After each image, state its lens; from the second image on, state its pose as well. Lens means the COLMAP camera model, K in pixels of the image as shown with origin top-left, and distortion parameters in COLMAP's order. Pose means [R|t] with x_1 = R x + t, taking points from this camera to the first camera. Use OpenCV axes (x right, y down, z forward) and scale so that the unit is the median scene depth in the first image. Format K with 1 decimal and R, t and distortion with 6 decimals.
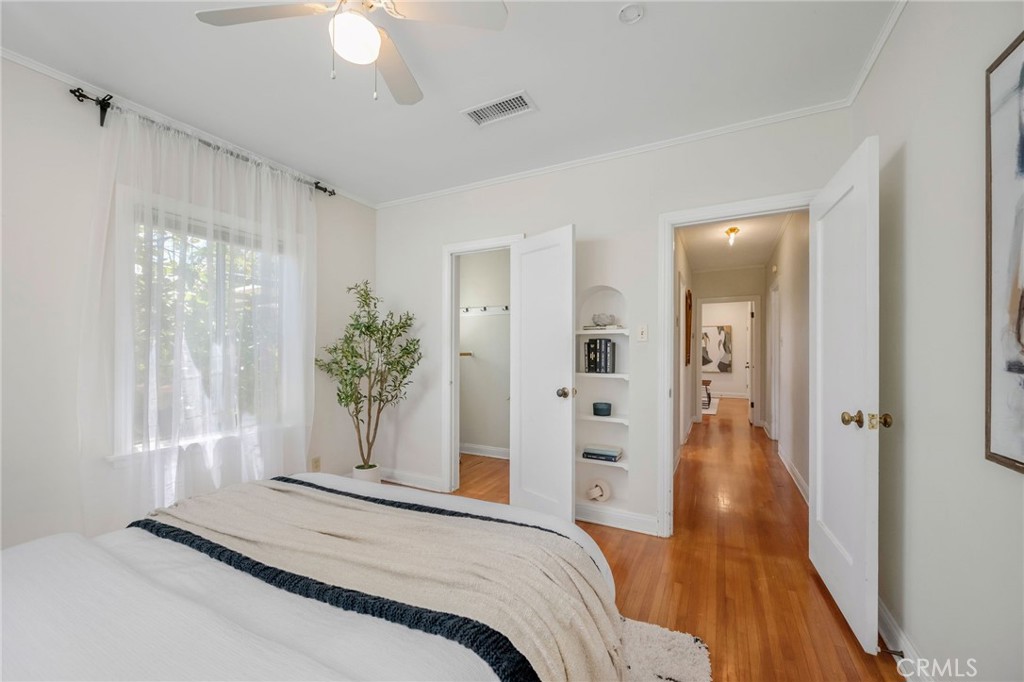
lens RADIAL K [[413.8, 0, 512.1], [0, 413.8, 345.9], [0, 0, 1]] dist [-0.002029, 0.000179]
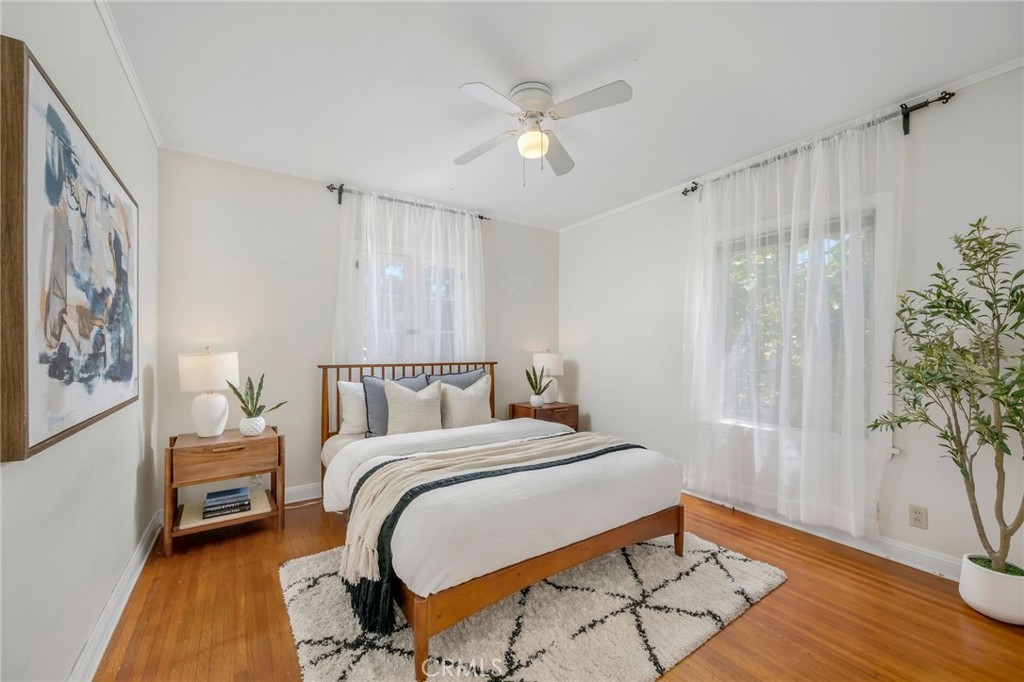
lens RADIAL K [[413.8, 0, 515.4], [0, 413.8, 347.3], [0, 0, 1]] dist [-0.002029, 0.000179]
pose [[-0.496478, -0.001355, -0.868048, 0.532744], [0.004069, 0.999984, -0.003888, 0.009779], [0.868040, -0.005462, -0.496464, 0.916799]]
